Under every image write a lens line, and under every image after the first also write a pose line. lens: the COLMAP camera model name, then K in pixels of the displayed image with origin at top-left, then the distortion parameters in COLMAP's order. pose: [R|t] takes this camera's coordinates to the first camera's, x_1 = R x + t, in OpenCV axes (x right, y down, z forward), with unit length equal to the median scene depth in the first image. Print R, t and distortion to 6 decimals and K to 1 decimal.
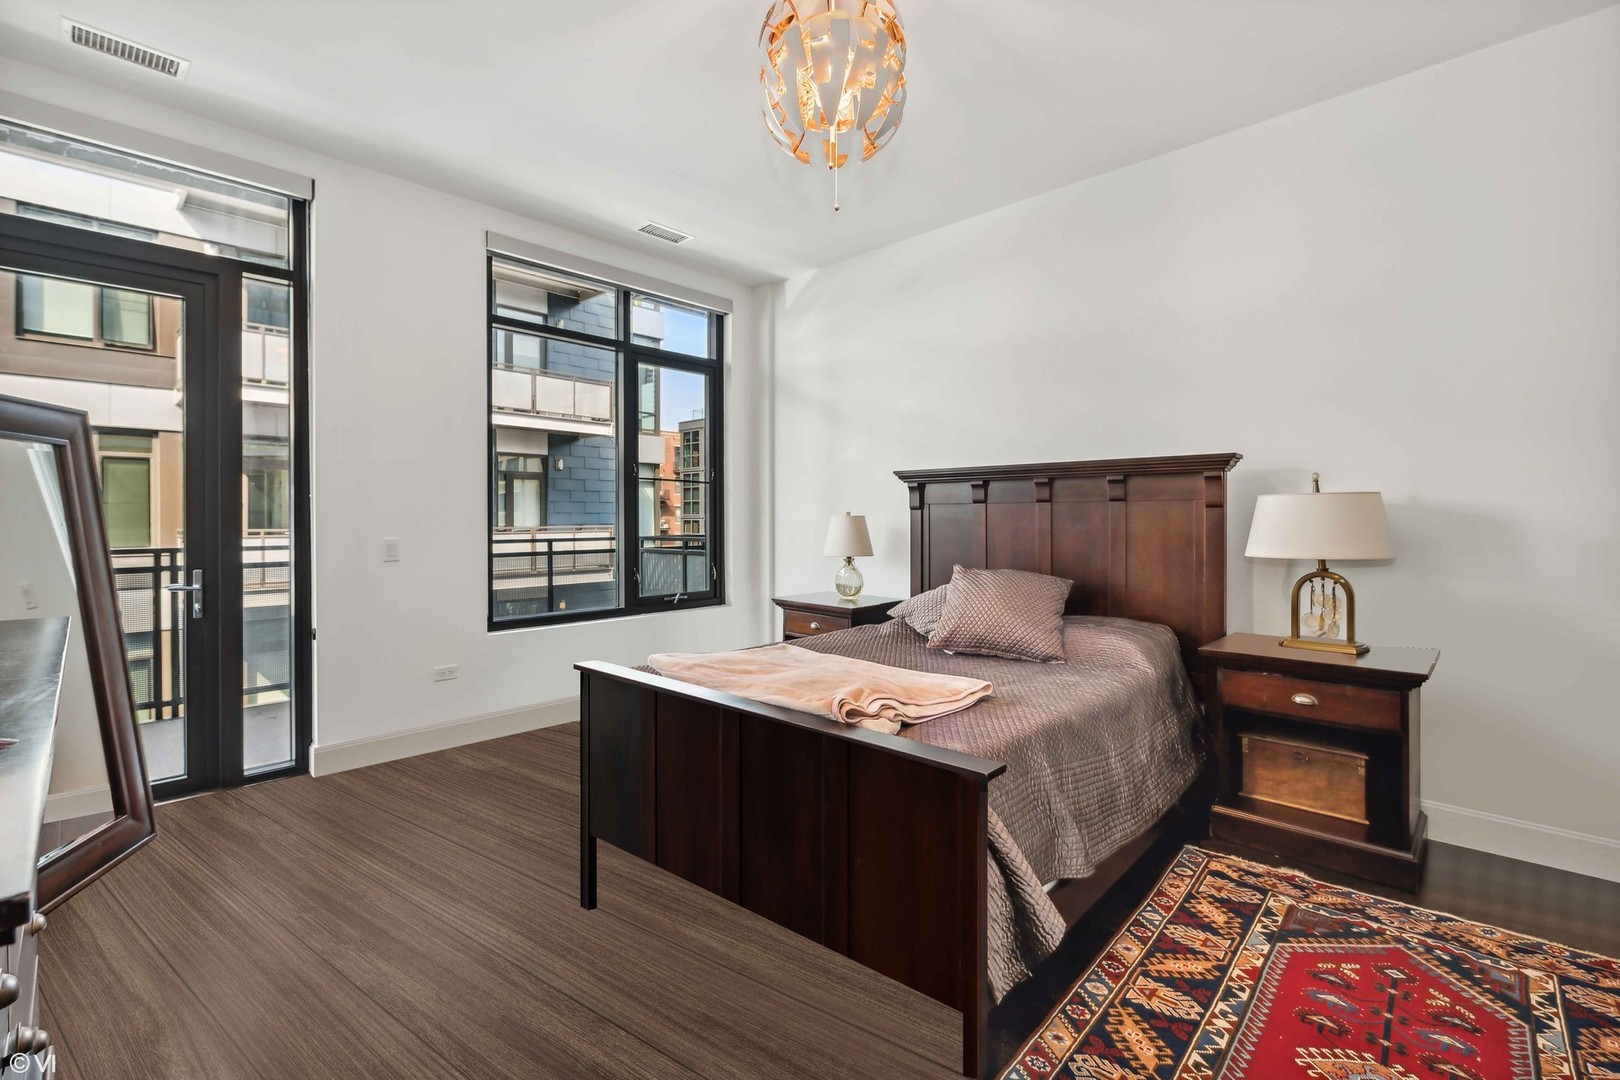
lens RADIAL K [[706.9, 0, 810.0], [0, 706.9, 540.0], [0, 0, 1]] dist [0.009279, -0.000166]
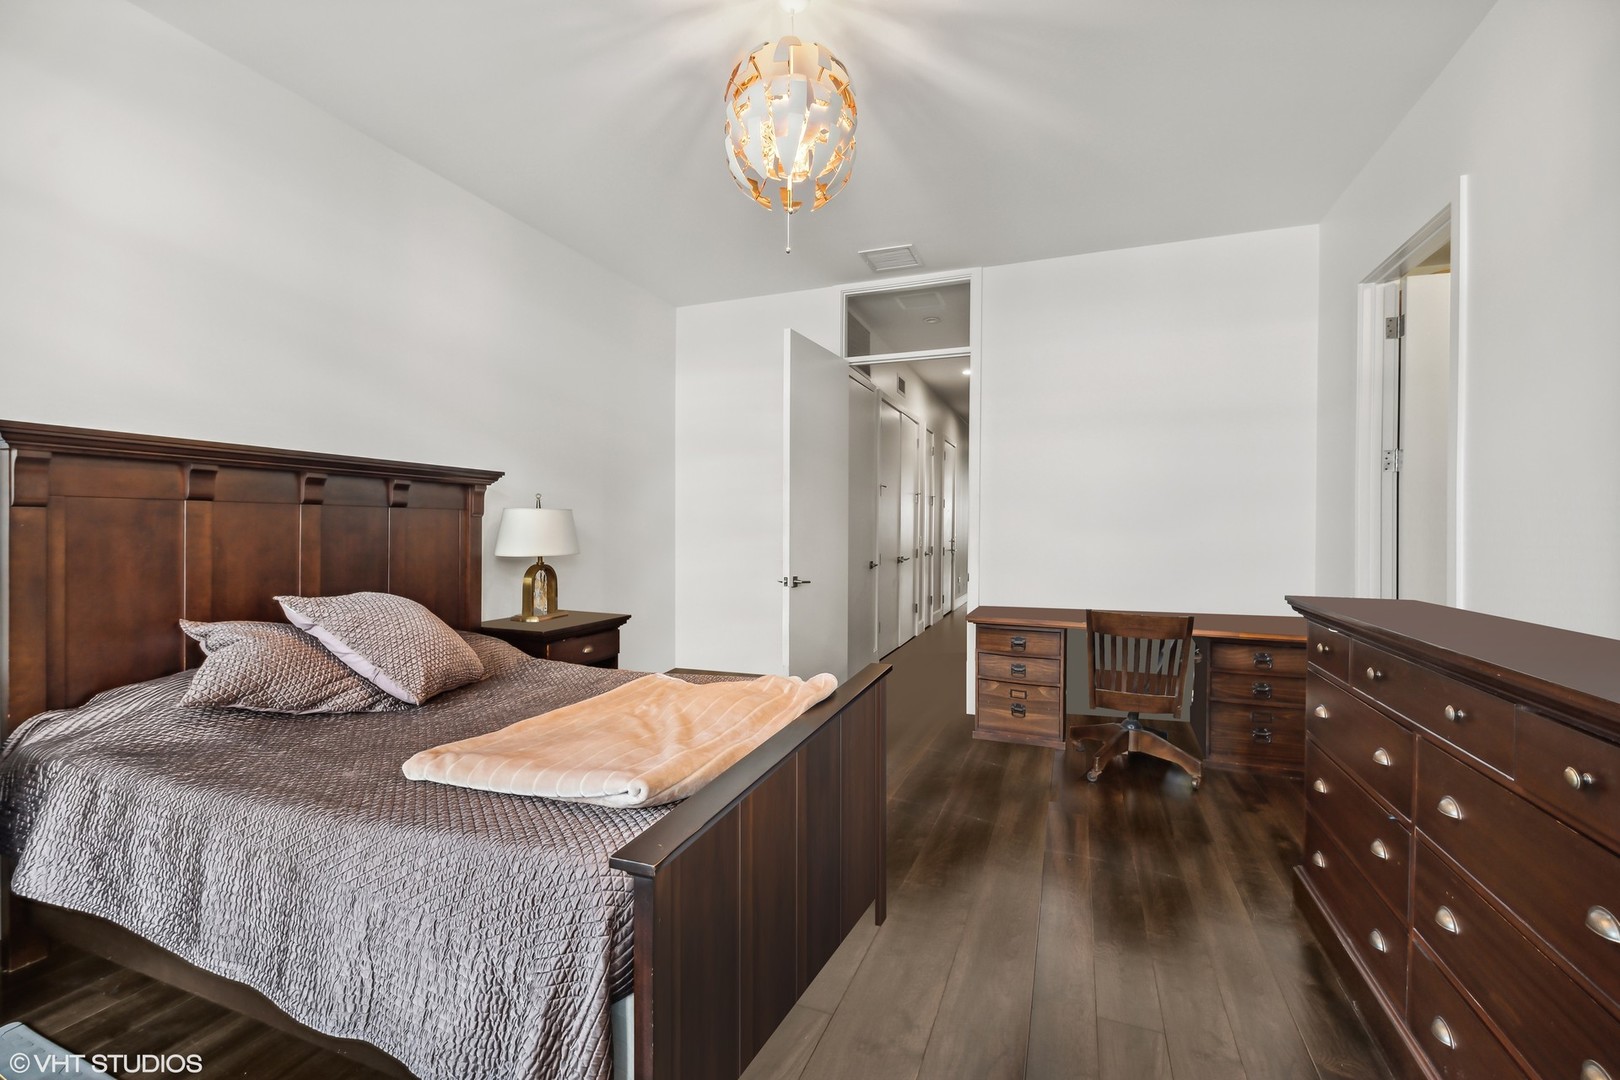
lens RADIAL K [[693.9, 0, 810.0], [0, 693.9, 540.0], [0, 0, 1]] dist [-0.002596, -0.000221]
pose [[-0.385188, -0.015868, 0.922702, -0.569010], [0.028304, 0.999179, 0.028999, -0.021270], [-0.922404, 0.037286, -0.384422, 0.800787]]
